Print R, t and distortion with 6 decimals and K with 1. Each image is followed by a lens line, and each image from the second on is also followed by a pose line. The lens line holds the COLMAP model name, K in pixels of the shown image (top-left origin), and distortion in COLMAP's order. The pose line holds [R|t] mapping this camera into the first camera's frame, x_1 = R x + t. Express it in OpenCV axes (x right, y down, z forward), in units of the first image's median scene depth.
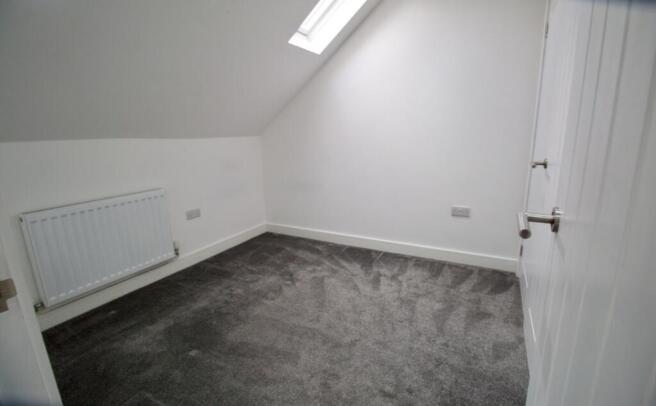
lens RADIAL K [[310.9, 0, 330.9], [0, 310.9, 203.4], [0, 0, 1]] dist [-0.013809, -0.001760]
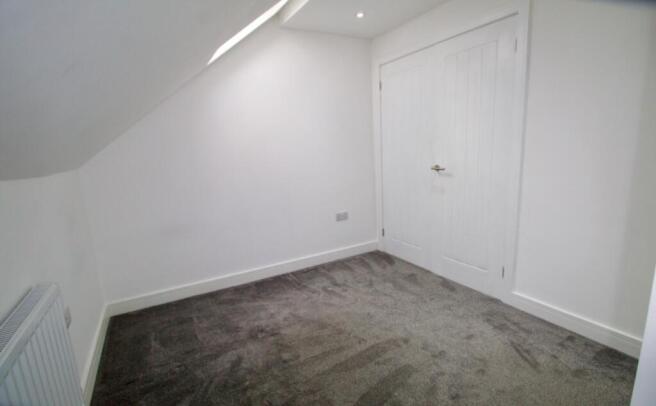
lens RADIAL K [[310.9, 0, 330.3], [0, 310.9, 202.8], [0, 0, 1]] dist [-0.013809, -0.001760]
pose [[0.522262, -0.143566, 0.840614, -0.677512], [0.226631, 0.973647, 0.025483, -0.069819], [-0.822120, 0.177200, 0.541036, 0.382679]]
